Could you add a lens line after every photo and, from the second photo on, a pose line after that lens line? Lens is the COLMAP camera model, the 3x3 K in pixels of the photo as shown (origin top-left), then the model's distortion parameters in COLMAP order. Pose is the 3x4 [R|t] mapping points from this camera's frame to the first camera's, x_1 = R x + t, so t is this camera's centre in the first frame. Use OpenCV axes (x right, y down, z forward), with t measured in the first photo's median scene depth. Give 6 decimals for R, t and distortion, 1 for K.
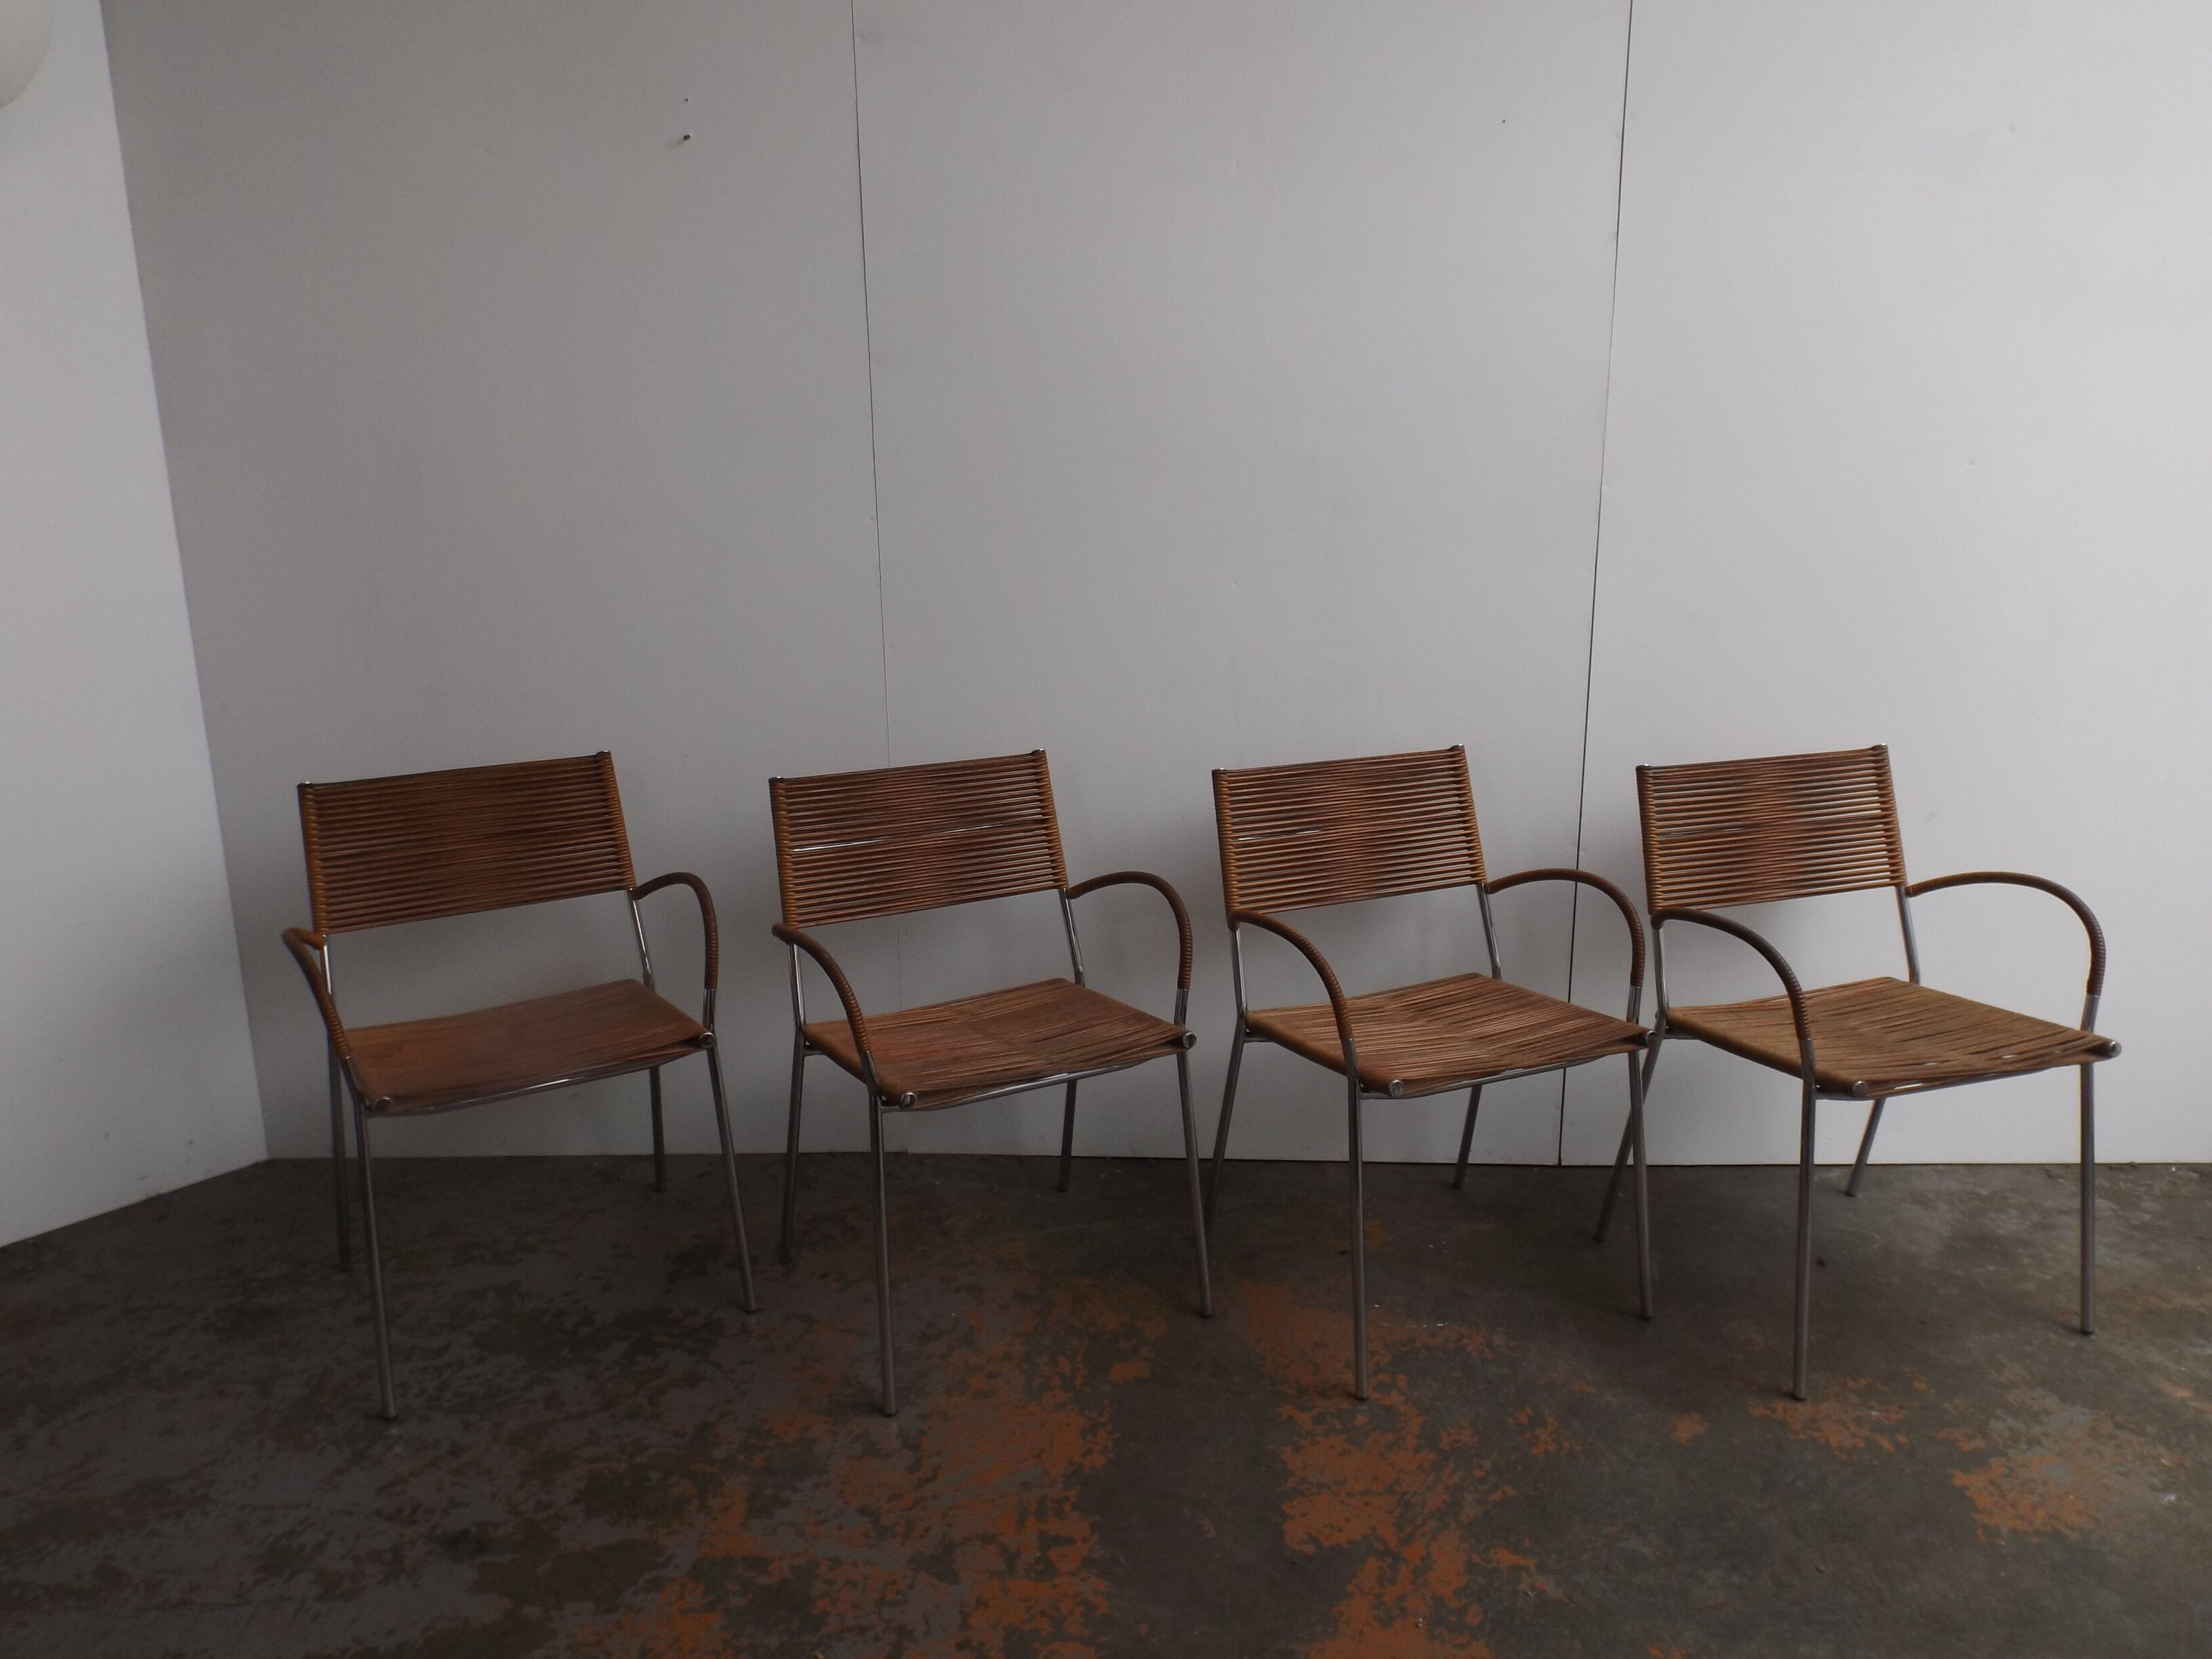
lens RADIAL K [[1615.8, 0, 1100.0], [0, 1615.8, 826.2], [0, 0, 1]] dist [0.019826, -0.018003]
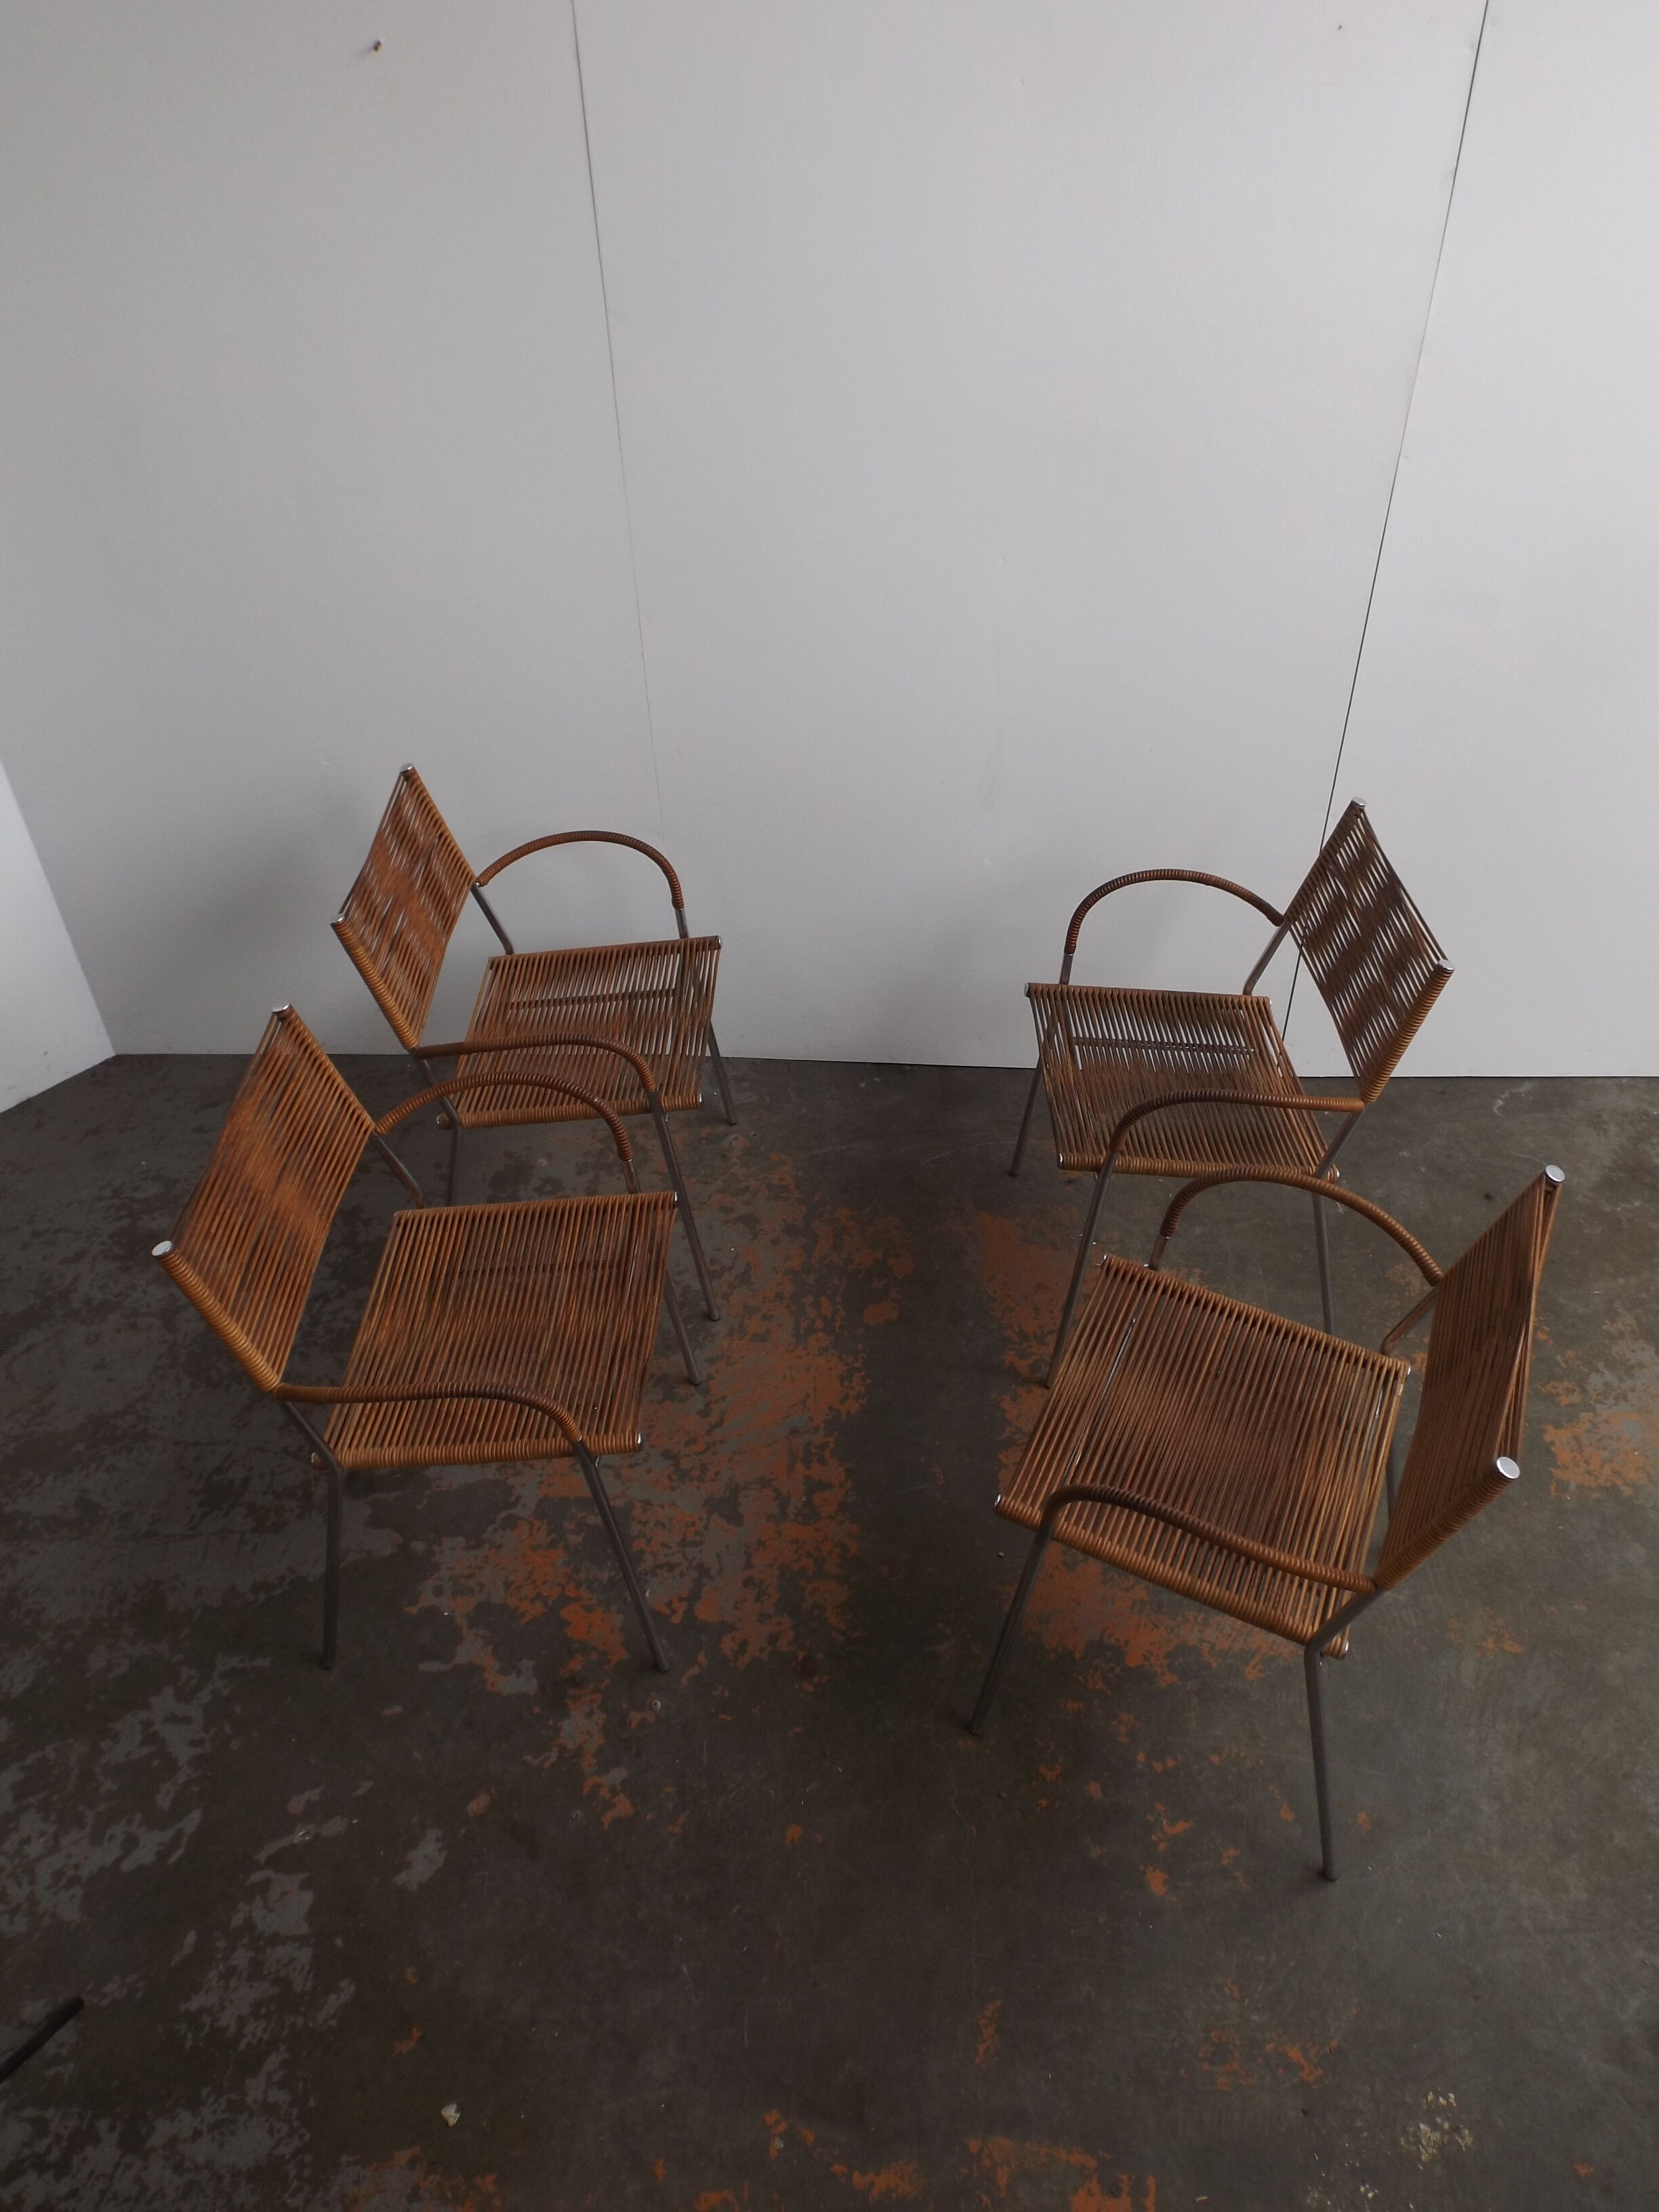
lens RADIAL K [[1615.8, 0, 843.5], [0, 1615.8, 1104.5], [0, 0, 1]] dist [0.019826, -0.018003]
pose [[0.999793, 0.006948, -0.019100, 0.013361], [0.002108, 0.899233, 0.437465, -0.352765], [0.020215, -0.437414, 0.899033, -0.009673]]
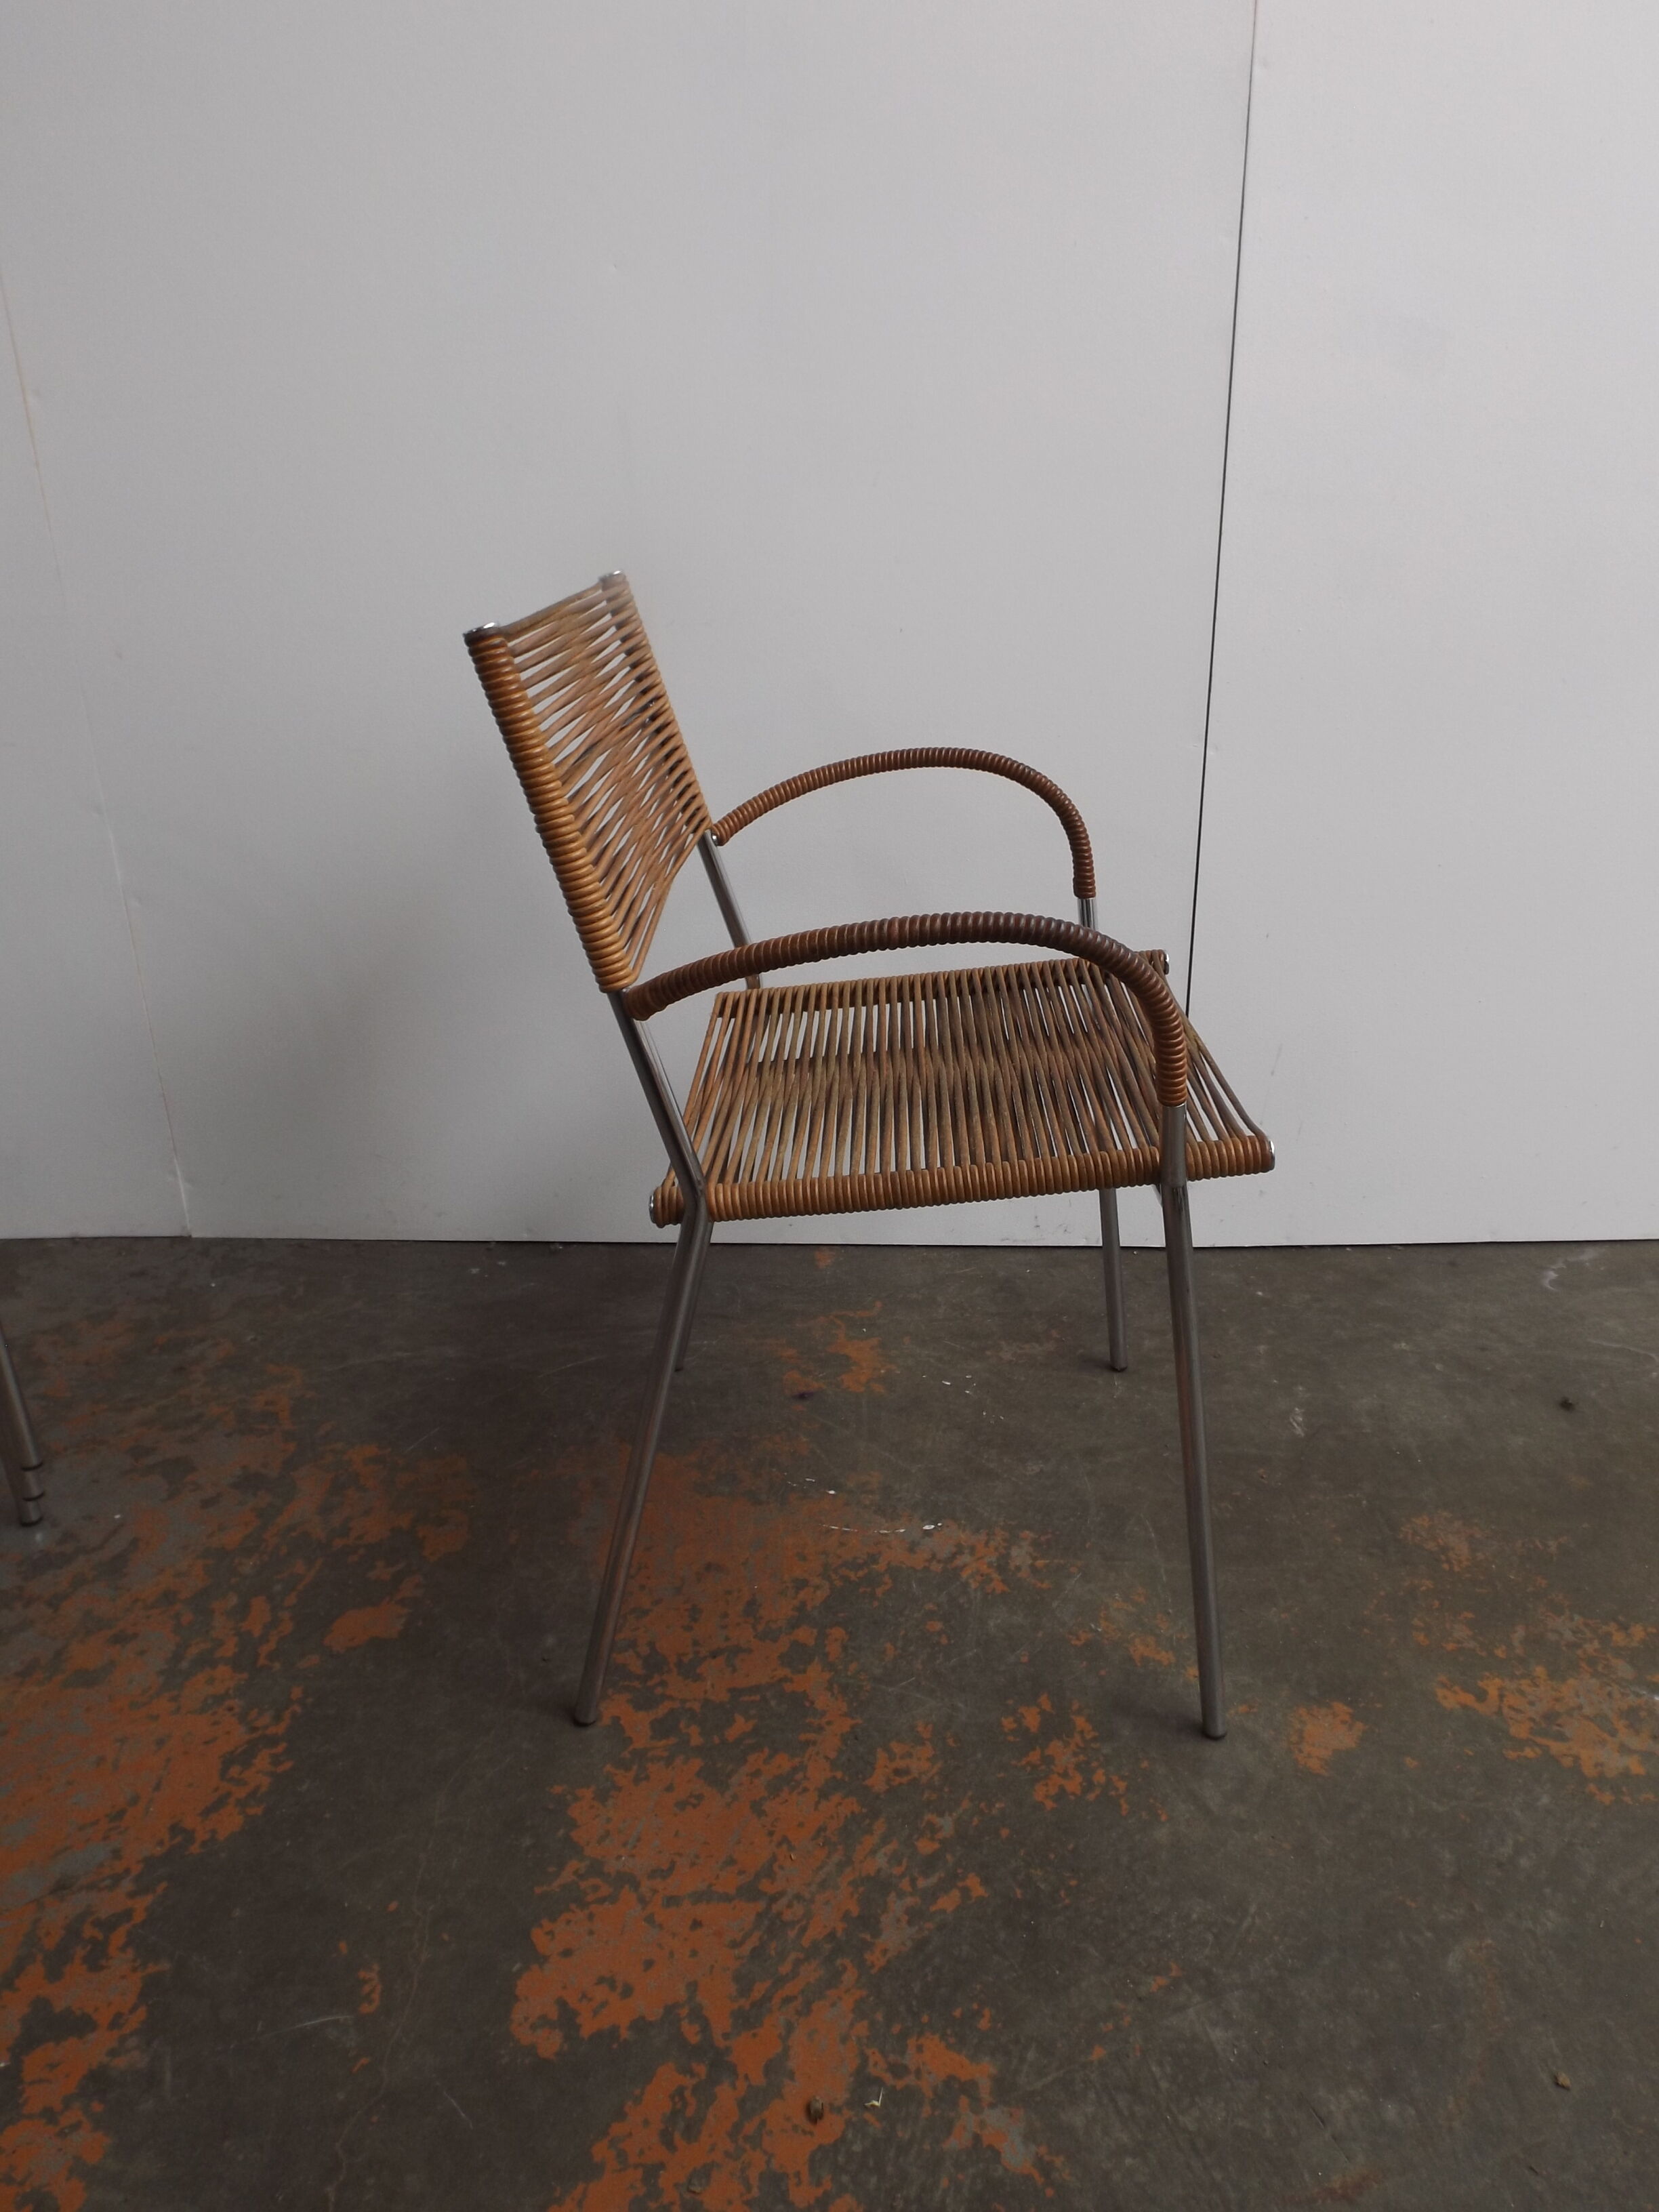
lens RADIAL K [[1615.8, 0, 841.0], [0, 1615.8, 1095.7], [0, 0, 1]] dist [0.019826, -0.018003]
pose [[0.999925, -0.008602, 0.008680, 0.197532], [0.007335, 0.990576, 0.136768, 0.079057], [-0.009775, -0.136694, 0.990565, 0.491814]]
